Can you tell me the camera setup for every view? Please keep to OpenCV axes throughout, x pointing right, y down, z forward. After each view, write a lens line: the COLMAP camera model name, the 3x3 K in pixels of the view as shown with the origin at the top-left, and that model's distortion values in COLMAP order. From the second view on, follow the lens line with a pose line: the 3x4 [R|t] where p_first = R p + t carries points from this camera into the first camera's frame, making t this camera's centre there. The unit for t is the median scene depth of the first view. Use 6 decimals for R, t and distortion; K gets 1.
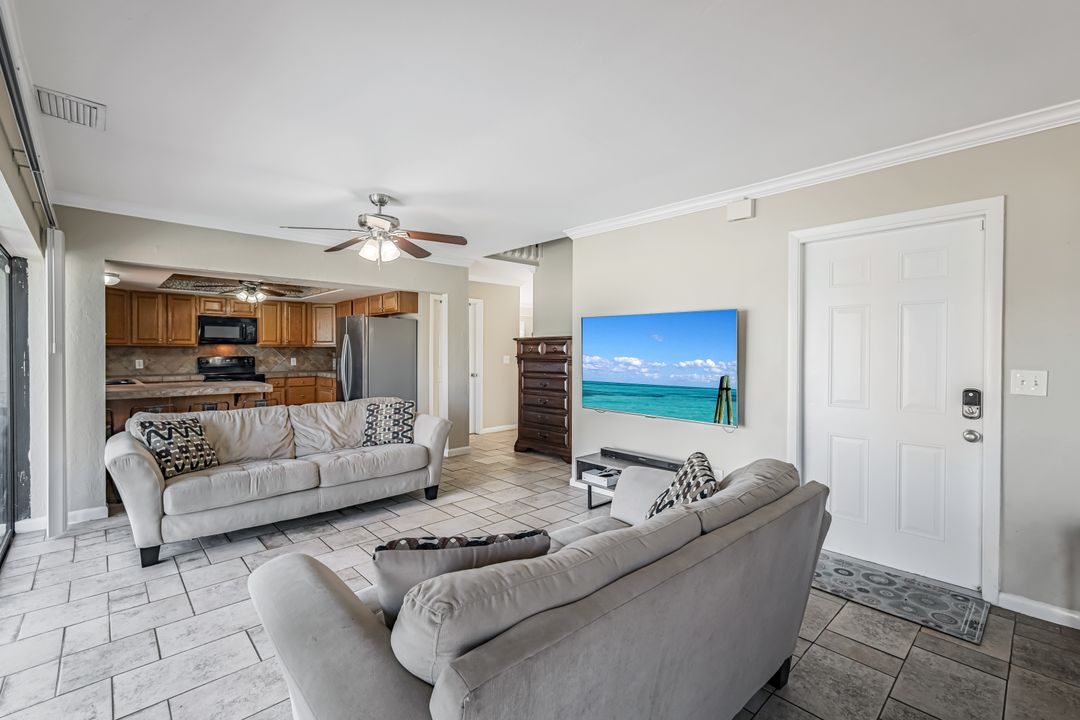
lens RADIAL K [[475.6, 0, 520.6], [0, 475.6, 361.3], [0, 0, 1]] dist [0.001125, -0.002481]
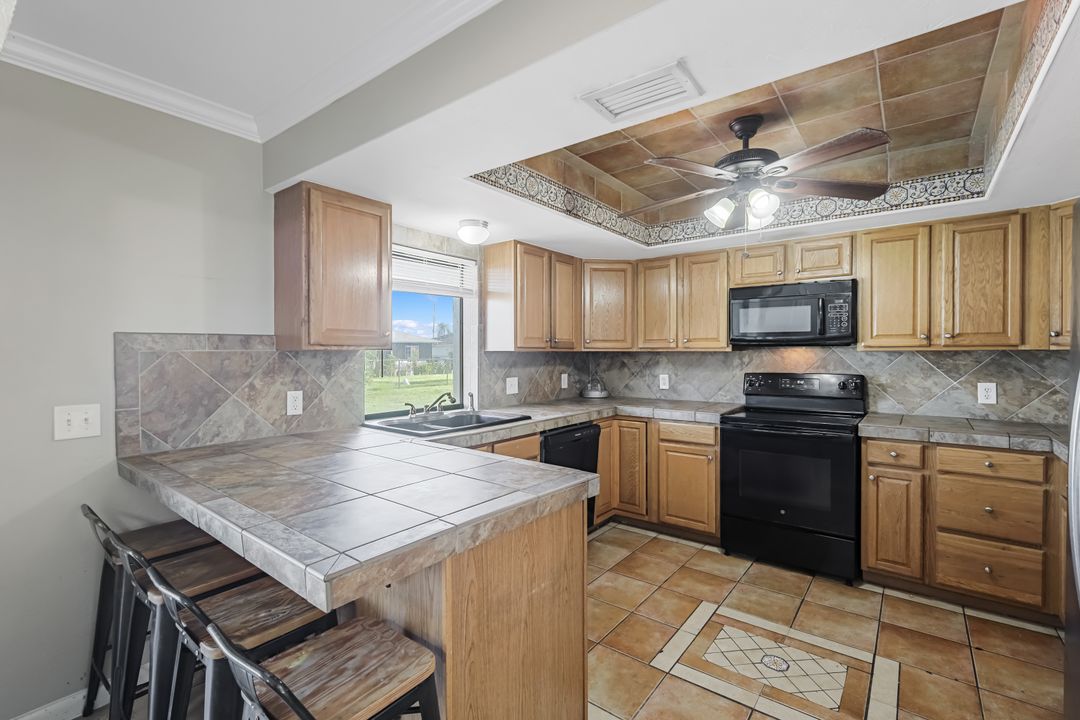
lens RADIAL K [[475.6, 0, 527.8], [0, 475.6, 358.8], [0, 0, 1]] dist [0.001125, -0.002481]
pose [[0.178039, 0.013909, -0.983925, -0.217116], [-0.016681, 0.999799, 0.011115, -0.025219], [0.983882, 0.014434, 0.178236, 0.675098]]
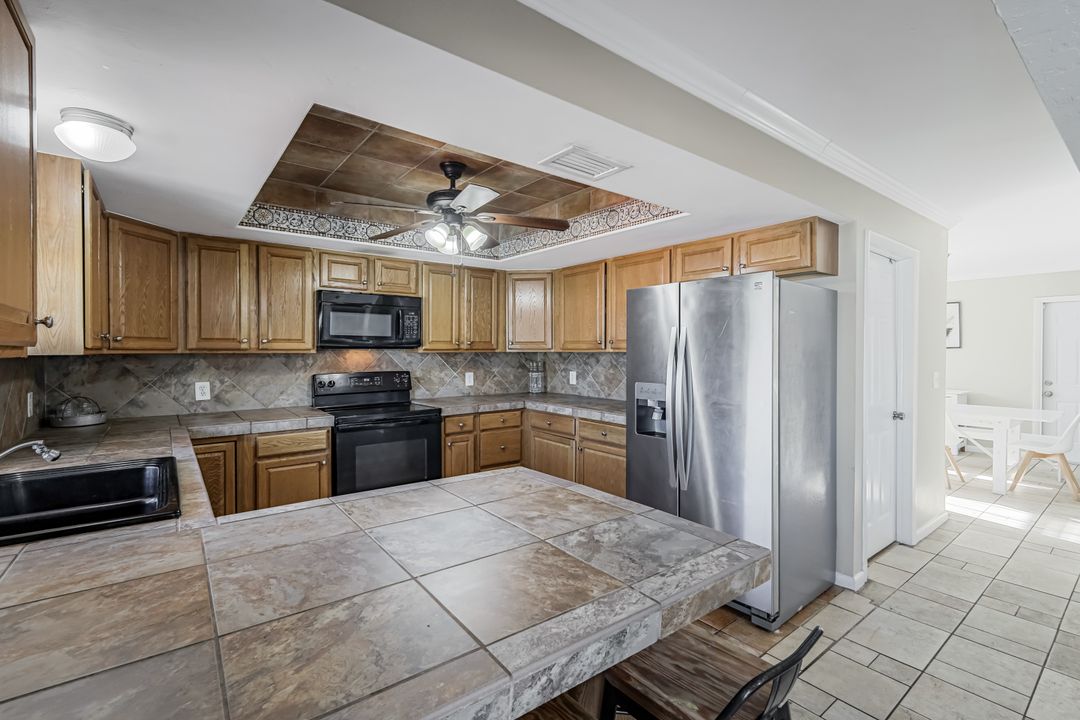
lens RADIAL K [[475.6, 0, 541.7], [0, 475.6, 355.8], [0, 0, 1]] dist [0.001125, -0.002481]
pose [[0.997680, 0.000825, -0.068077, -0.396331], [-0.001254, 0.999980, -0.006262, -0.025450], [0.068071, 0.006333, 0.997660, 0.504472]]
